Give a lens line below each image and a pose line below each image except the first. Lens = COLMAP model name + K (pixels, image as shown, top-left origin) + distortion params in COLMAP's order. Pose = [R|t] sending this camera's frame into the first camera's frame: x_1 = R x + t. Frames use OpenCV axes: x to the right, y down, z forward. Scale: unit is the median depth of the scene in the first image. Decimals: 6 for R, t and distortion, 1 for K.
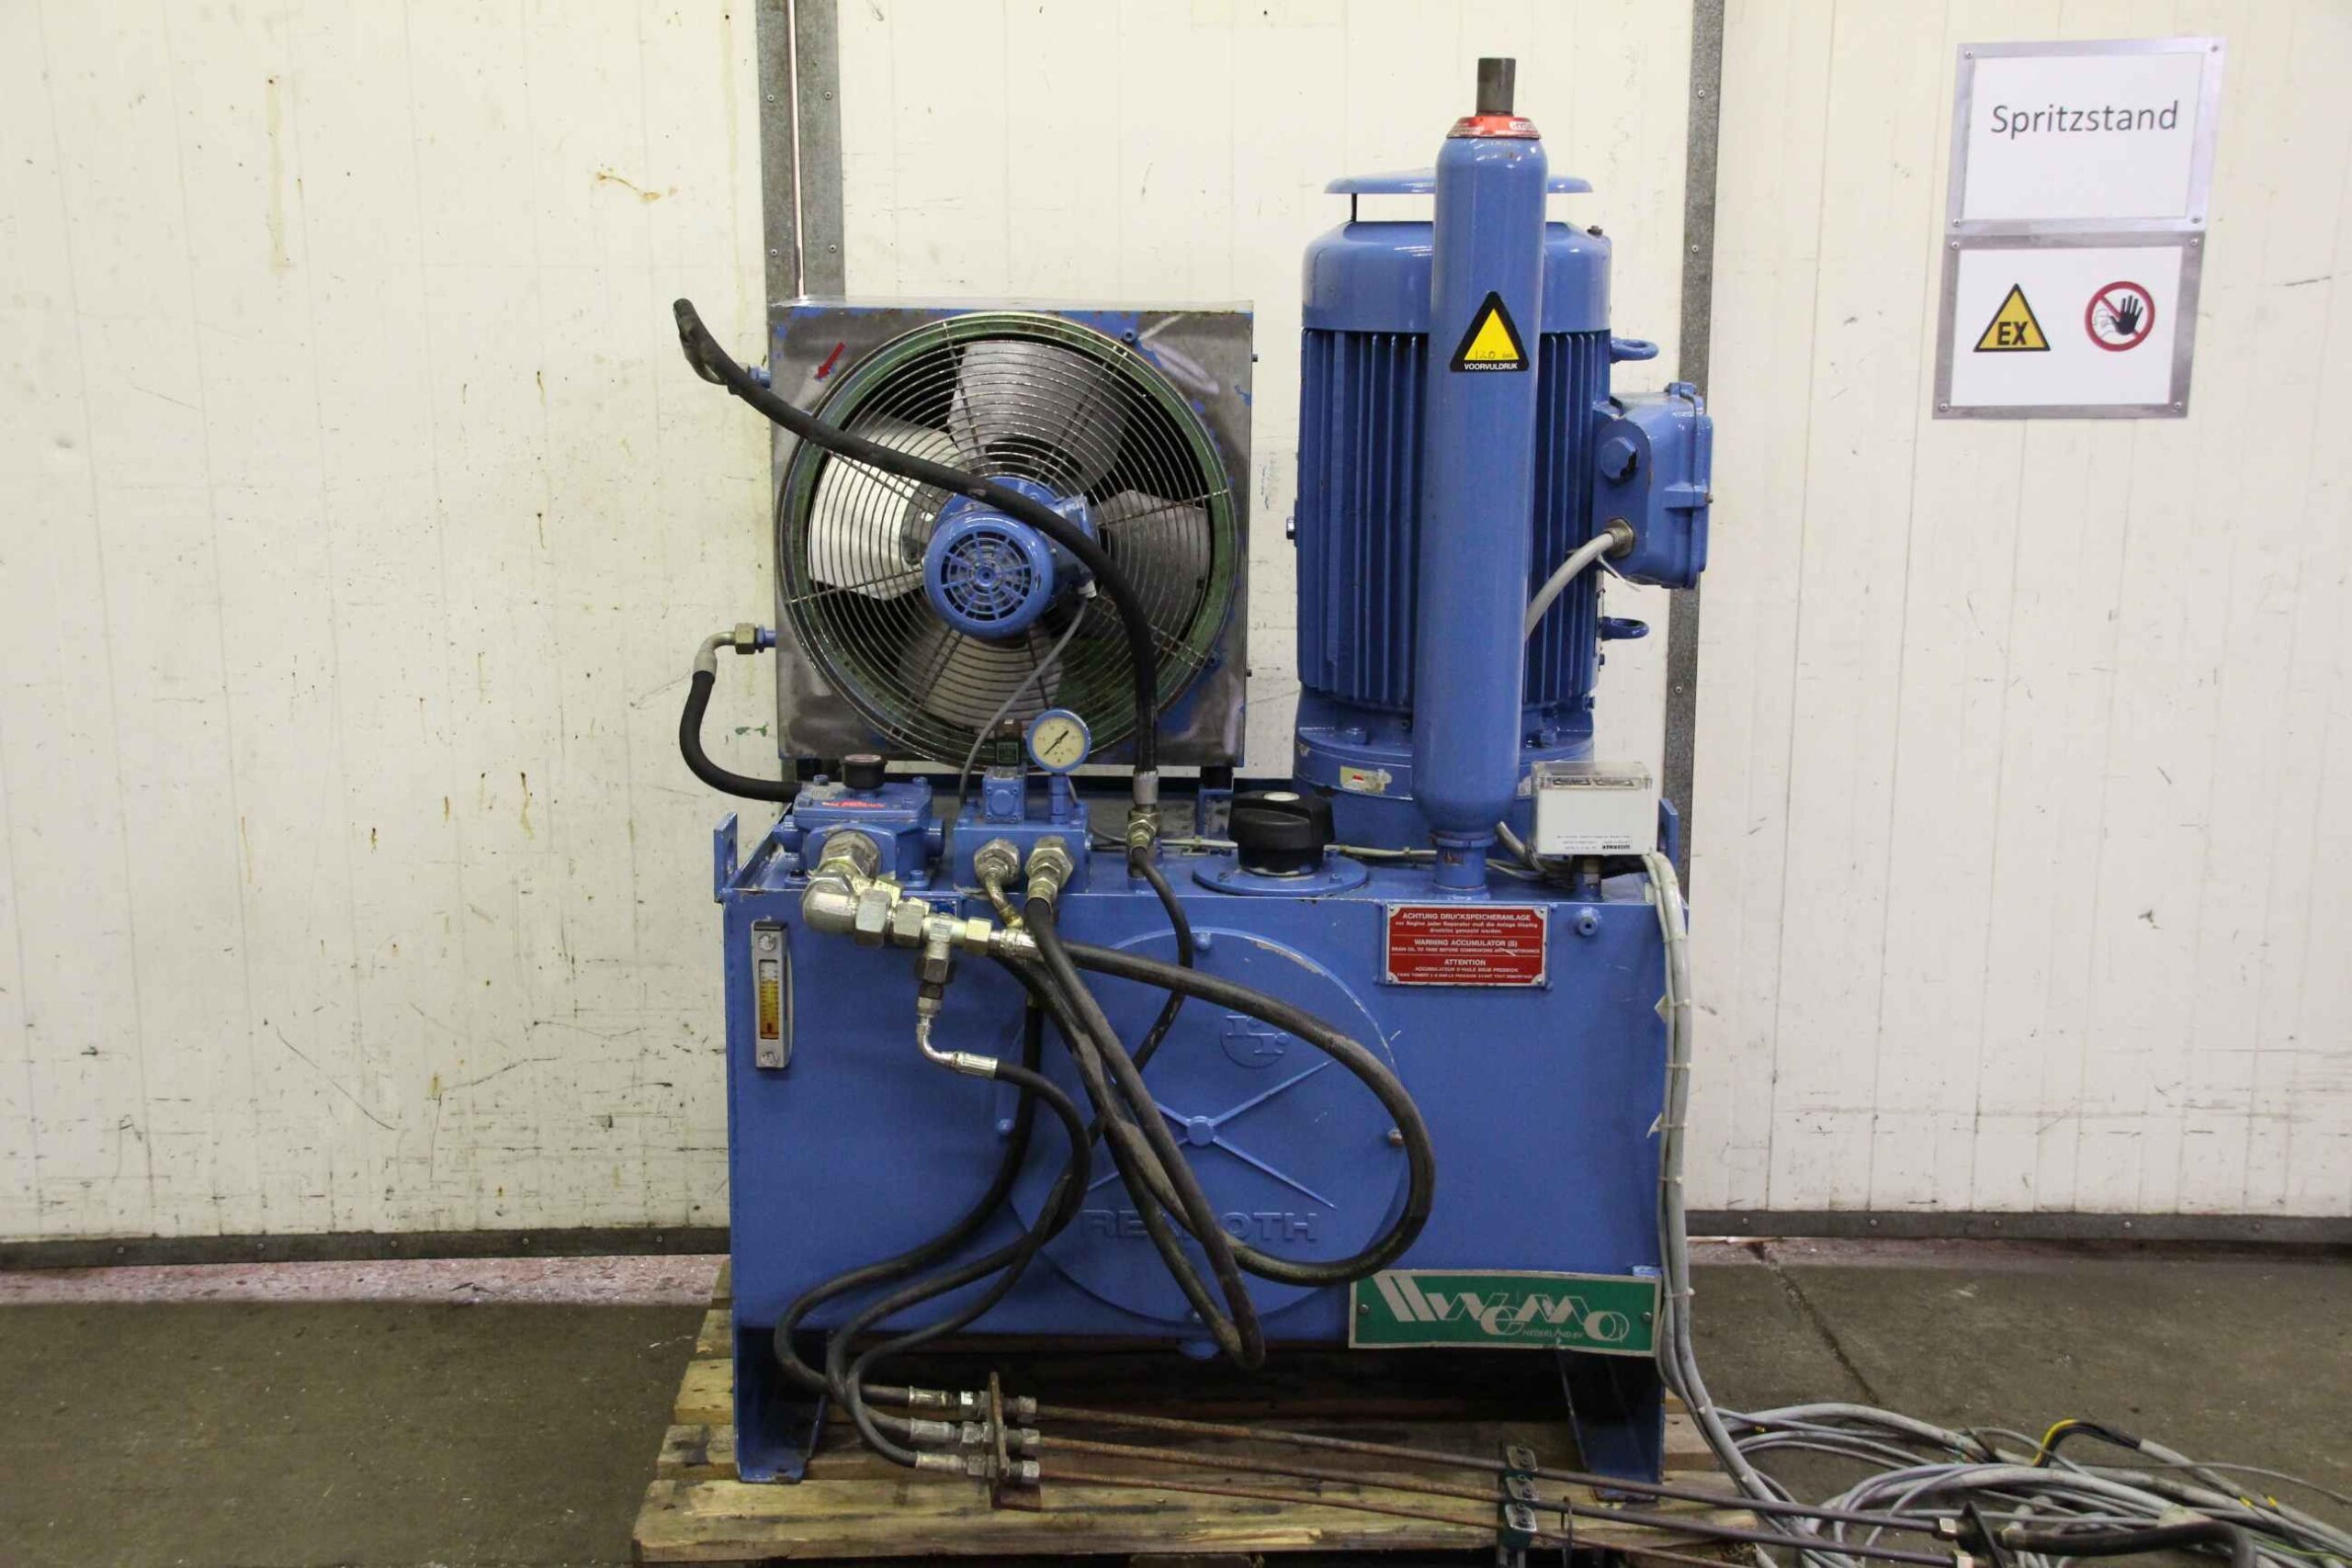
lens RADIAL K [[2685.4, 0, 1176.0], [0, 2685.4, 784.0], [0, 0, 1]] dist [0.009272, 0.281268]
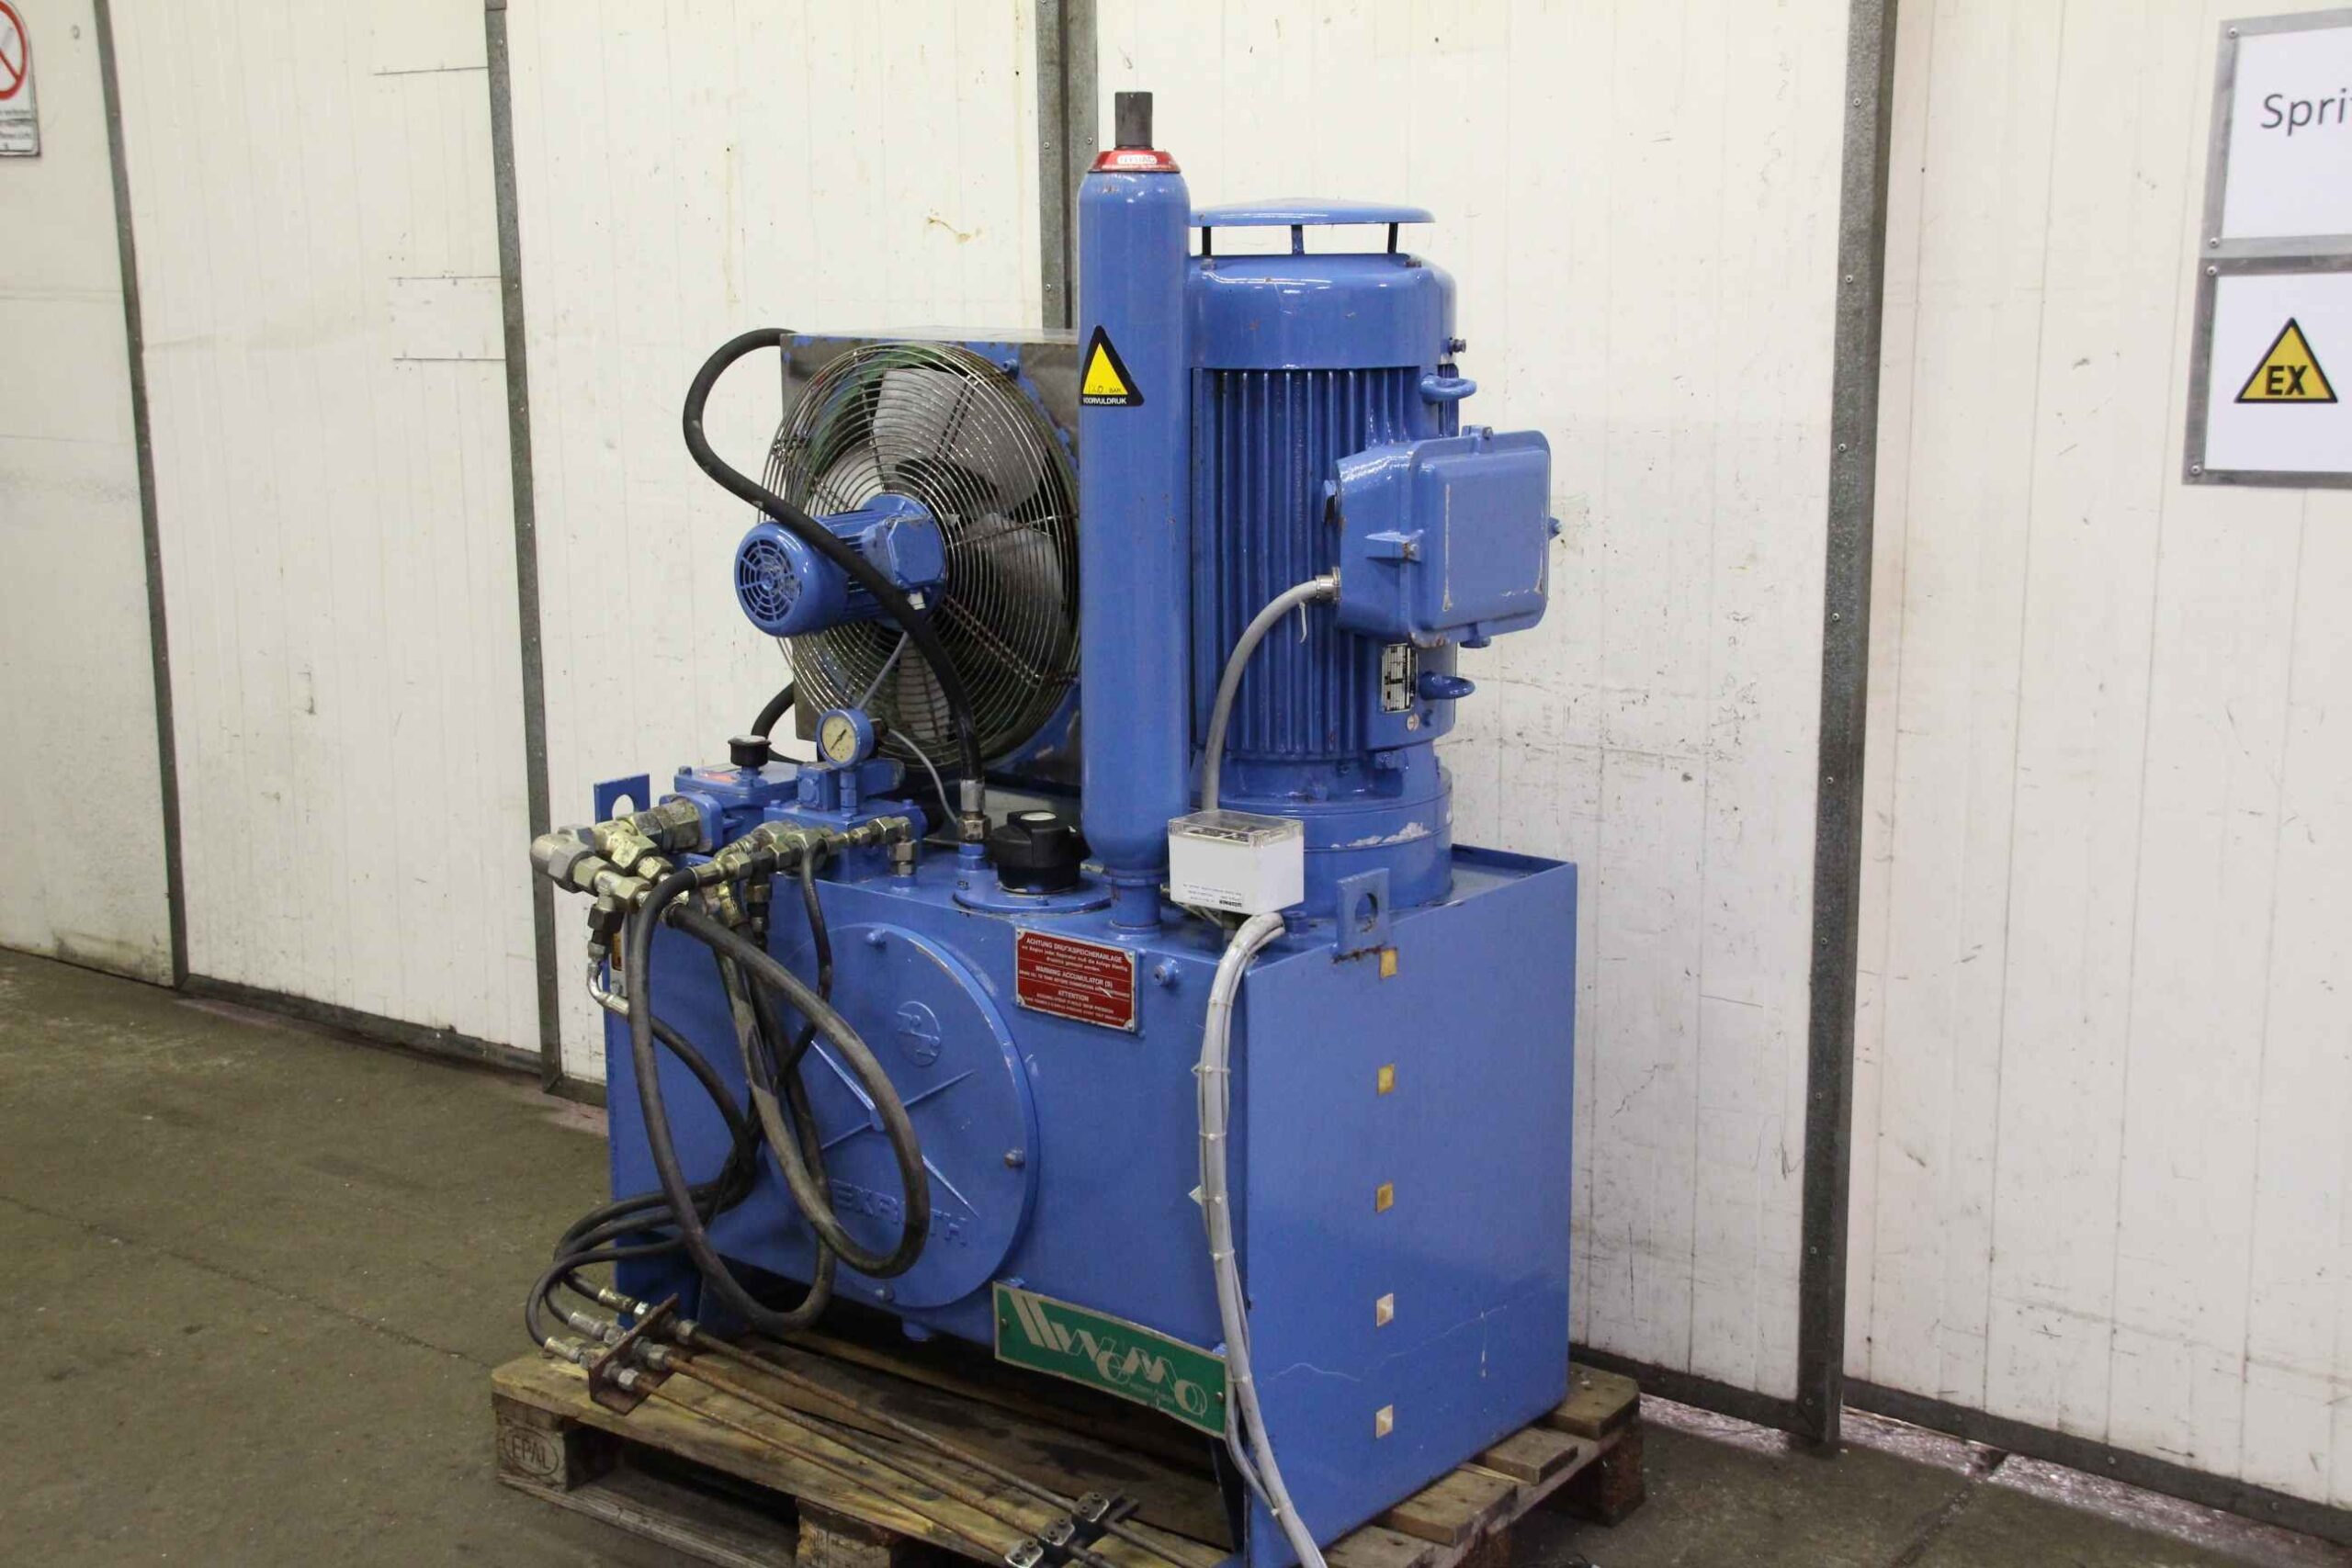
lens RADIAL K [[2769.2, 0, 1176.0], [0, 2769.2, 784.0], [0, 0, 1]] dist [-0.024069, 0.513587]
pose [[0.785694, 0.106845, -0.609318, 0.577443], [-0.116007, 0.992945, 0.024528, -0.031654], [0.607640, 0.051413, 0.792546, 0.155766]]
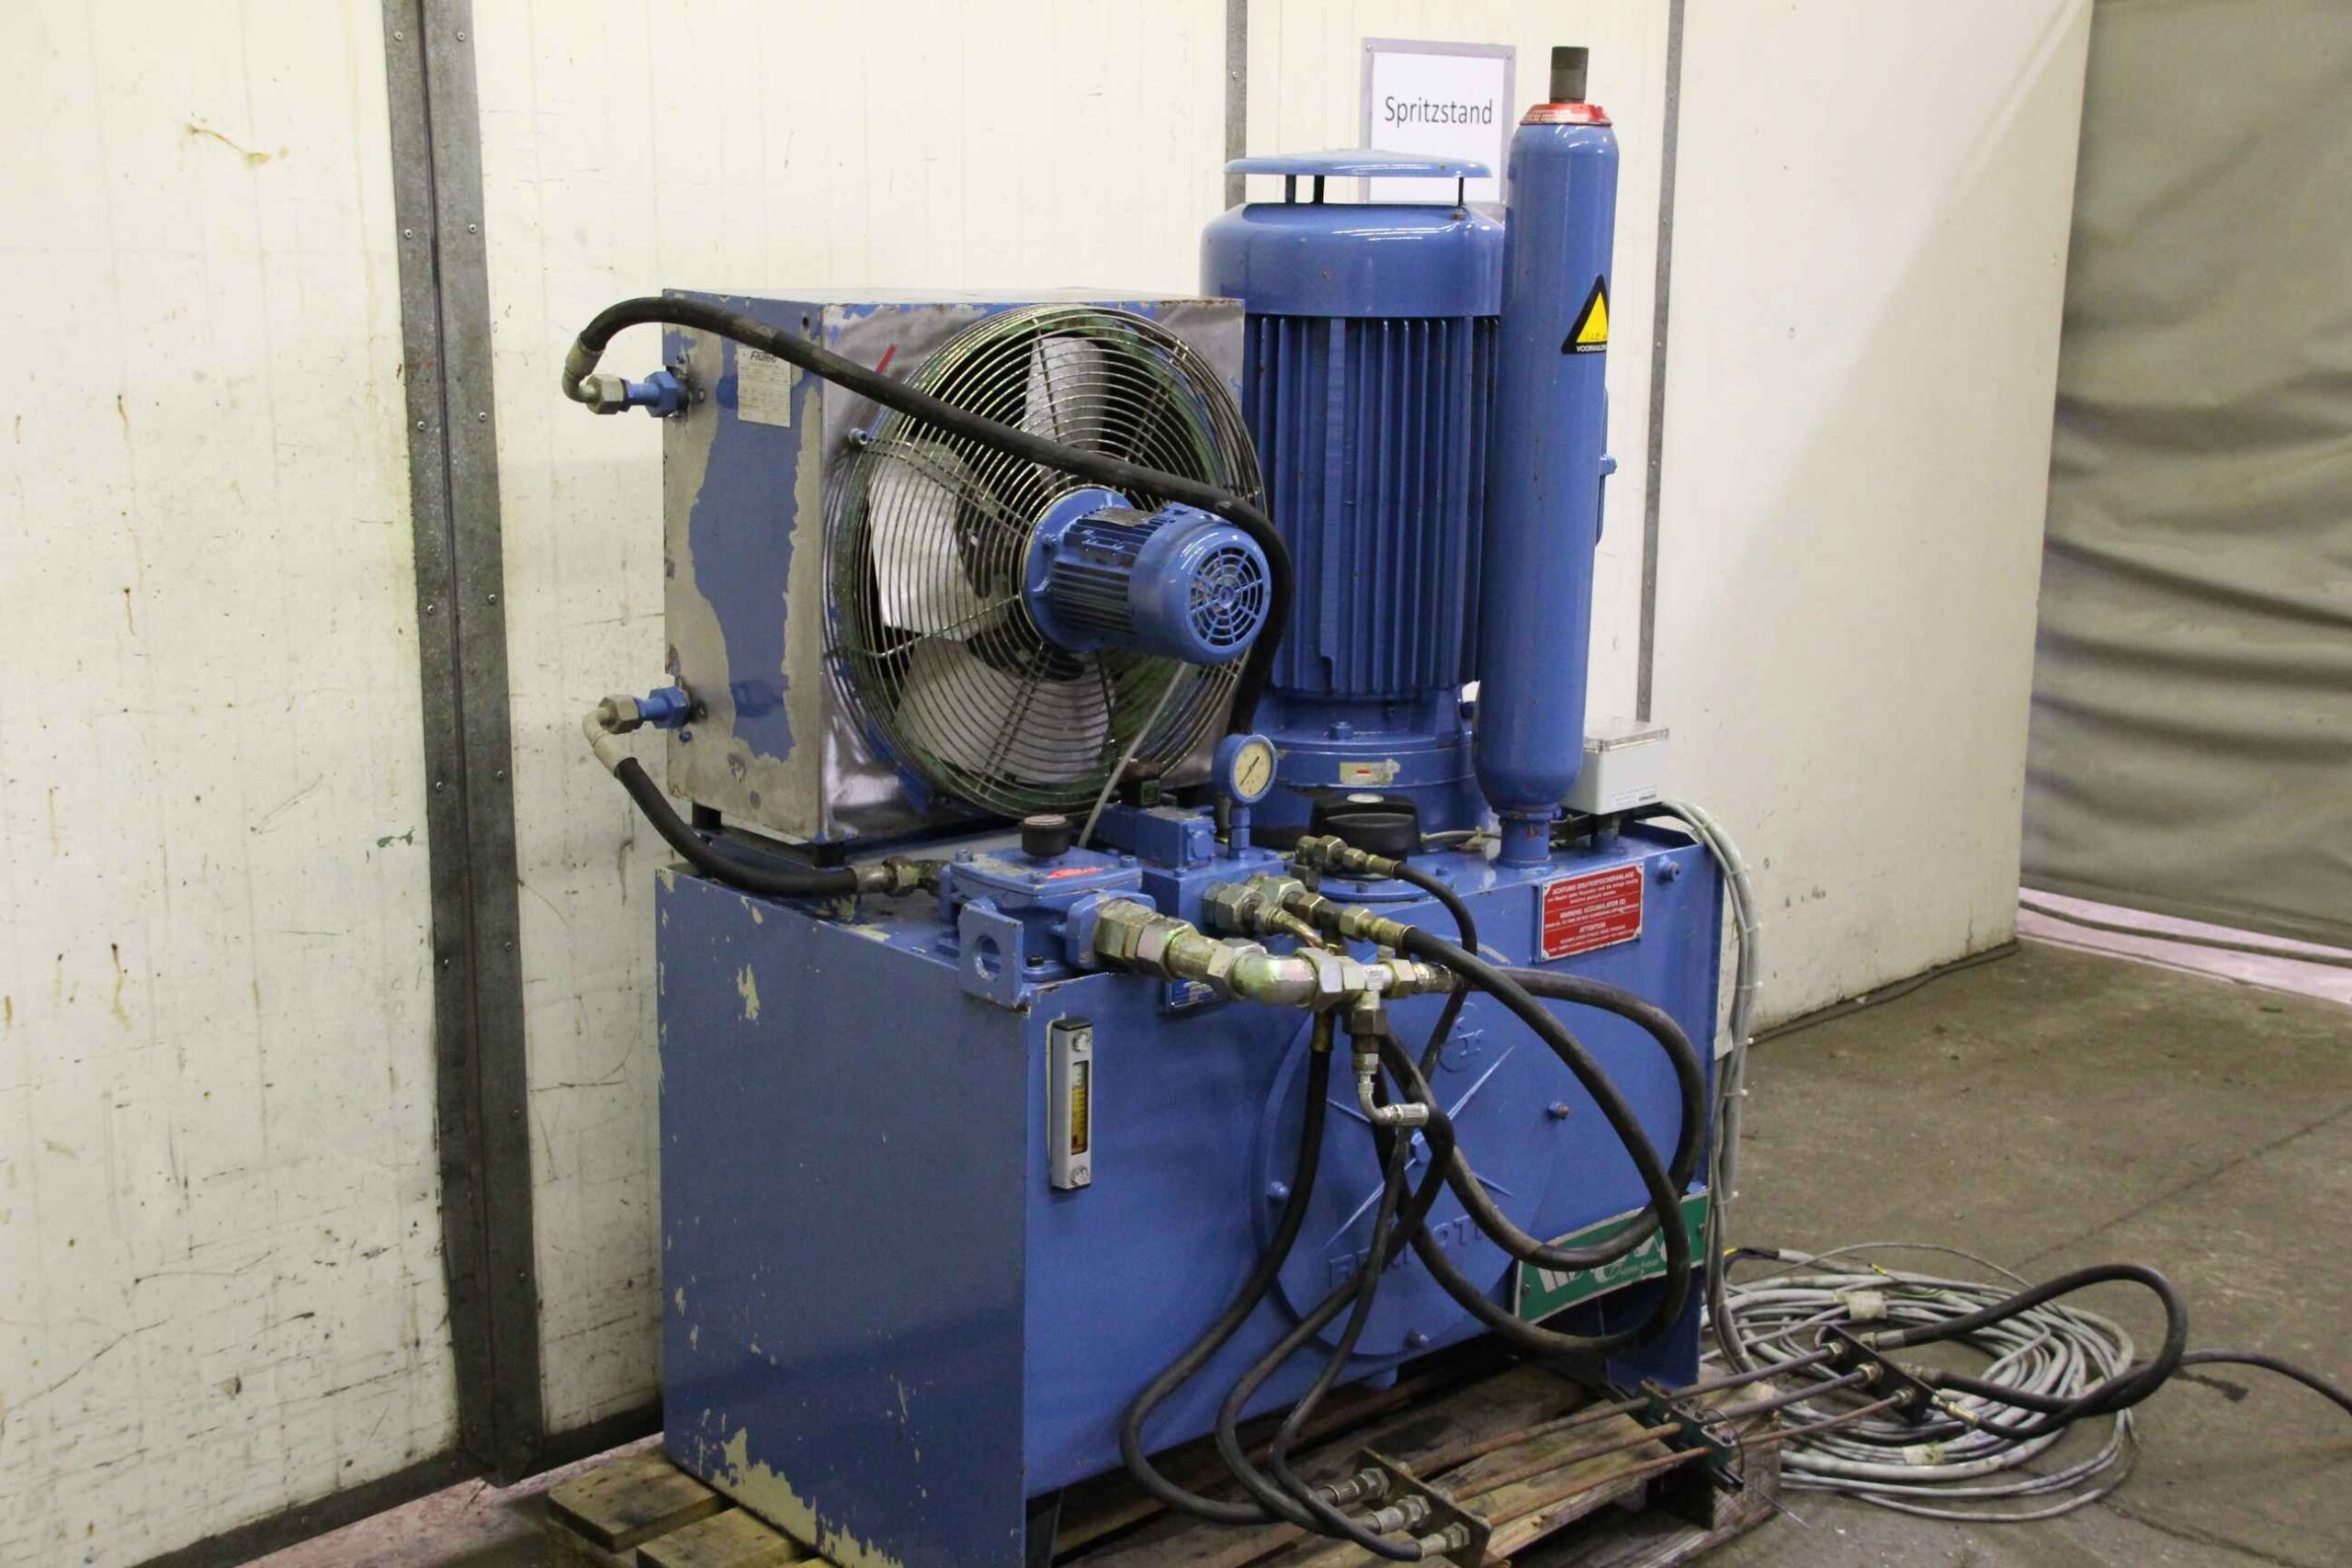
lens RADIAL K [[2834.2, 0, 1176.0], [0, 2834.2, 784.0], [0, 0, 1]] dist [-0.004350, 0.568915]
pose [[0.728060, -0.135654, 0.671957, -0.558099], [0.132170, 0.989611, 0.056577, -0.053865], [-0.672651, 0.047620, 0.738426, 0.231451]]
